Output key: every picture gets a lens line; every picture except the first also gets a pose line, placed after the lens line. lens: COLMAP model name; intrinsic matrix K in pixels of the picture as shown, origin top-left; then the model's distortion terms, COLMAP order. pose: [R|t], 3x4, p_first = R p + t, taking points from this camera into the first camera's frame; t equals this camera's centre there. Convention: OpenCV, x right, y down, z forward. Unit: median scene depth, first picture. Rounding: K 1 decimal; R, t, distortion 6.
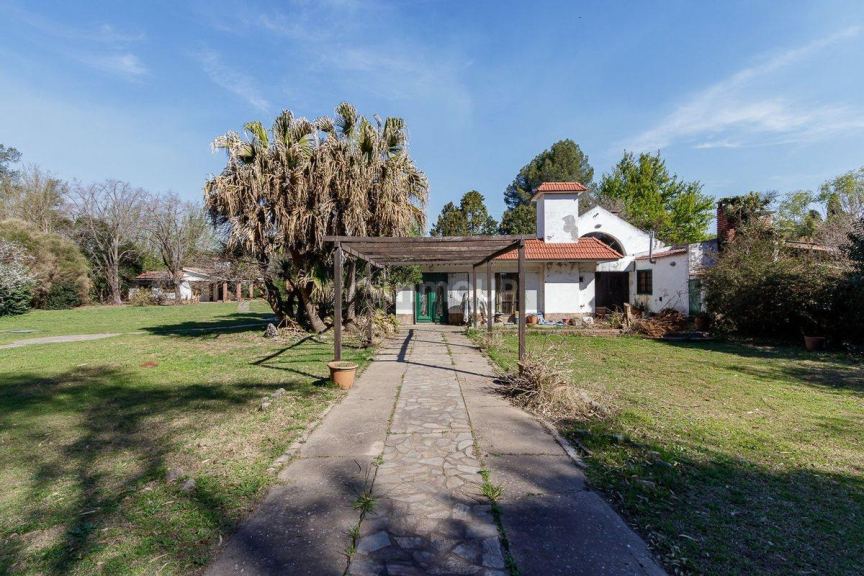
lens RADIAL K [[377.3, 0, 406.1], [0, 377.3, 291.8], [0, 0, 1]] dist [0.004241, -0.000579]
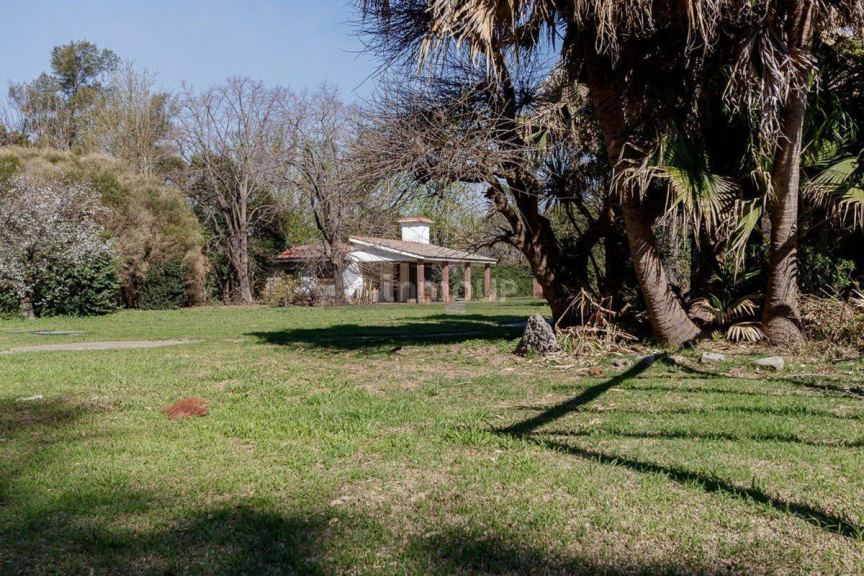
lens RADIAL K [[727.7, 0, 430.8], [0, 727.7, 287.4], [0, 0, 1]] dist [-0.008015, 0.002330]
pose [[0.906500, -0.012541, -0.422019, -0.084038], [0.006656, 0.999859, -0.015417, 0.034644], [0.422153, 0.011167, 0.906456, 0.184195]]
